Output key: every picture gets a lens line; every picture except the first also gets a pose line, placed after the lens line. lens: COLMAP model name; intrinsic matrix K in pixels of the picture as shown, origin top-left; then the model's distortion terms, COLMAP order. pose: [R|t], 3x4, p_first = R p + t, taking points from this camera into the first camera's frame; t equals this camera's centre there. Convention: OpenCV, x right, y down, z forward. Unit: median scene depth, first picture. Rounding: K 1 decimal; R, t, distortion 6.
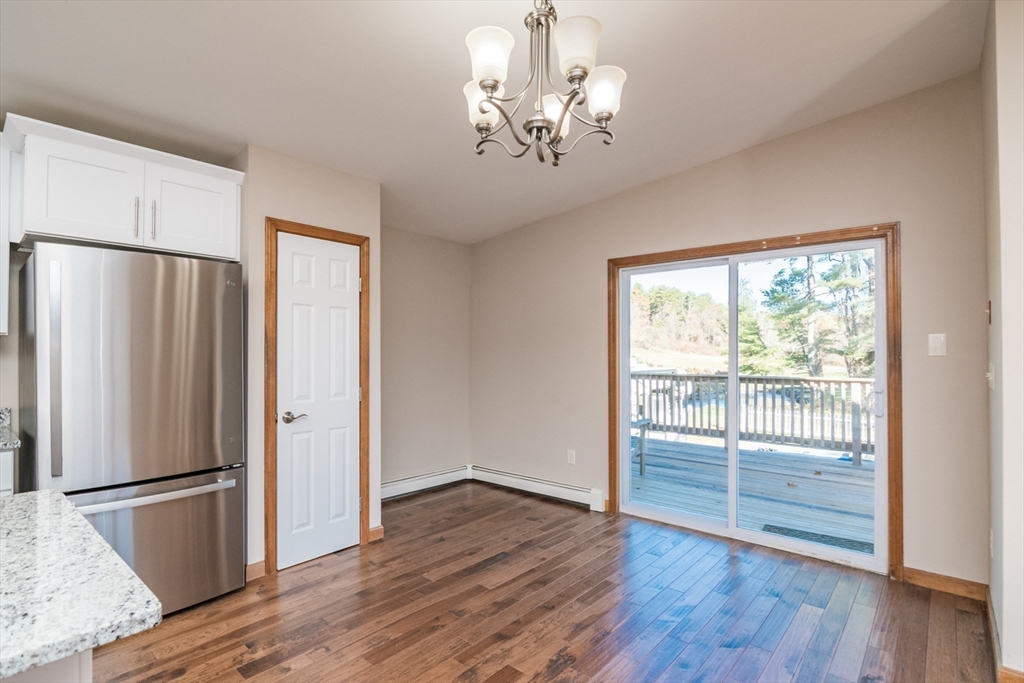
lens RADIAL K [[504.1, 0, 507.6], [0, 504.1, 348.5], [0, 0, 1]] dist [-0.000283, -0.002147]
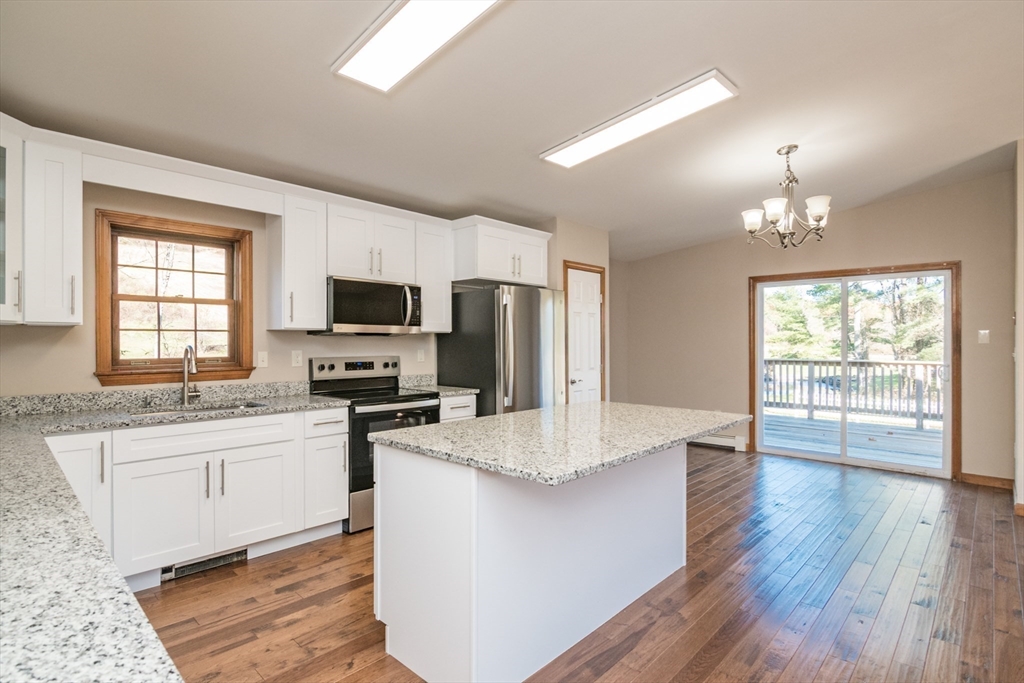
lens RADIAL K [[504.1, 0, 516.2], [0, 504.1, 344.9], [0, 0, 1]] dist [-0.000283, -0.002147]
pose [[0.998913, -0.001026, -0.046612, -0.283673], [0.001732, 0.999884, 0.015122, -0.003949], [0.046591, -0.015186, 0.998799, -0.338110]]
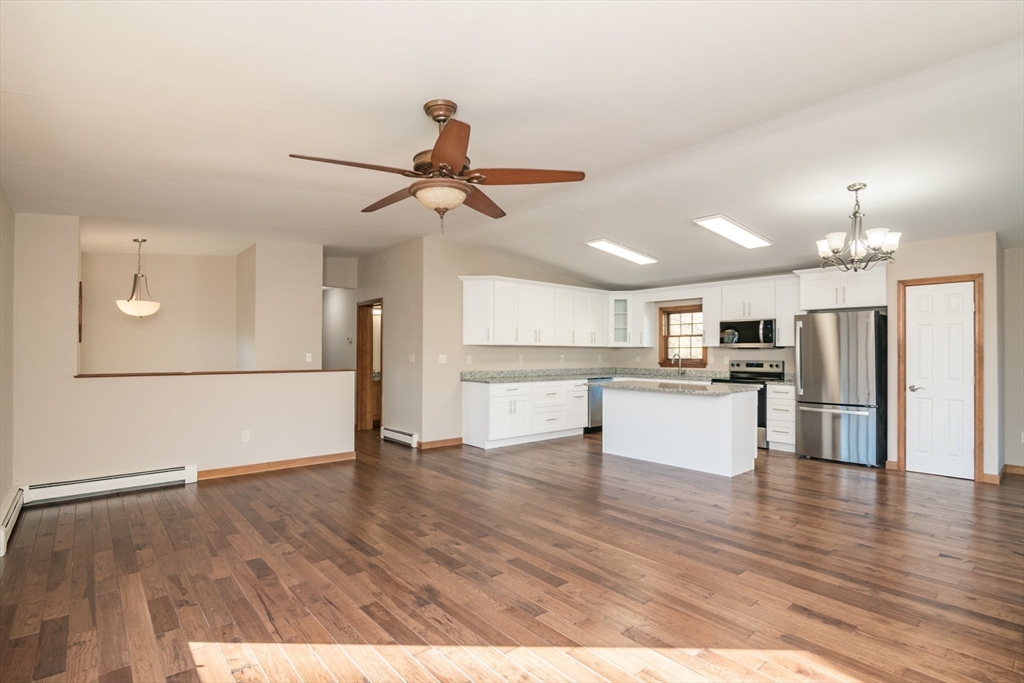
lens RADIAL K [[504.1, 0, 510.2], [0, 504.1, 350.1], [0, 0, 1]] dist [-0.000283, -0.002147]
pose [[-0.140550, -0.008144, -0.990040, 0.811240], [0.003856, 0.999954, -0.008773, 0.005586], [0.990066, -0.005051, -0.140512, -0.088736]]
